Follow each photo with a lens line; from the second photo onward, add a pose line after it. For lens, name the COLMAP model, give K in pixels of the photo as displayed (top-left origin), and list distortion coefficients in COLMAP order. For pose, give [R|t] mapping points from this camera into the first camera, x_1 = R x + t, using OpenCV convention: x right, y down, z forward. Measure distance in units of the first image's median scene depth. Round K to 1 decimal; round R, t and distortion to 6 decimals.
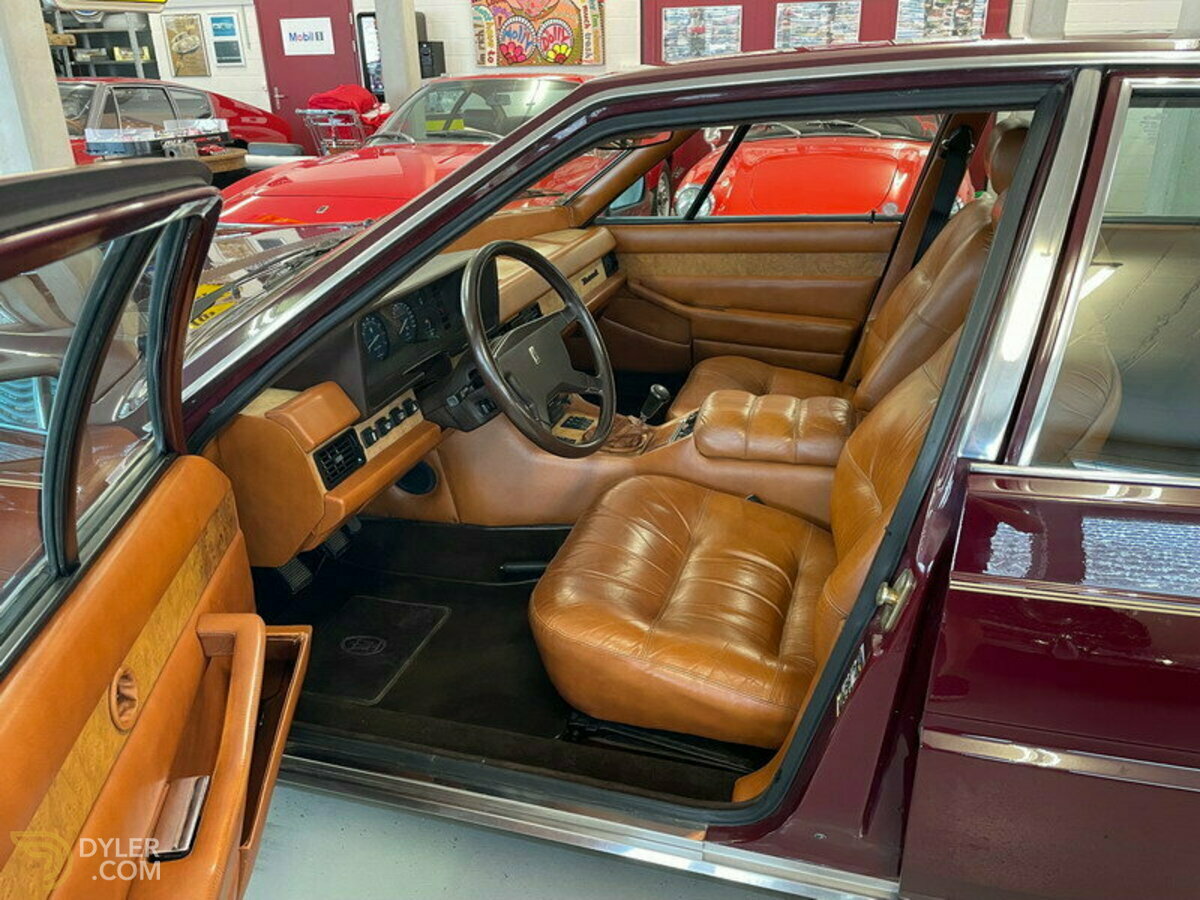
lens RADIAL K [[938.9, 0, 600.0], [0, 938.9, 450.0], [0, 0, 1]] dist [0.126537, 0.002585]
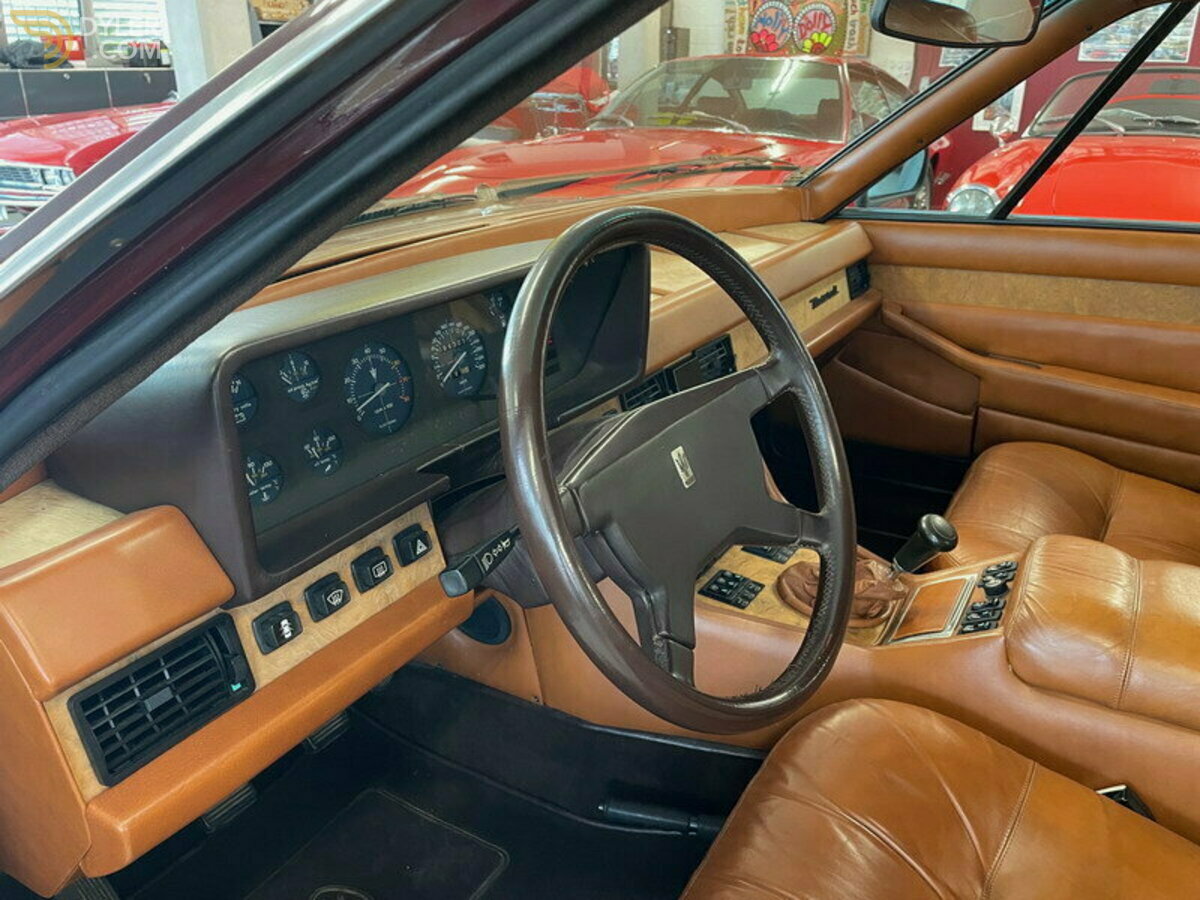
lens RADIAL K [[924.0, 0, 604.3], [0, 924.0, 479.5], [0, 0, 1]] dist [0.045158, 0.002587]
pose [[0.970112, 0.121217, -0.210212, -0.007541], [-0.115940, 0.992556, 0.037298, -0.064784], [0.213168, -0.011811, 0.976944, 0.340997]]
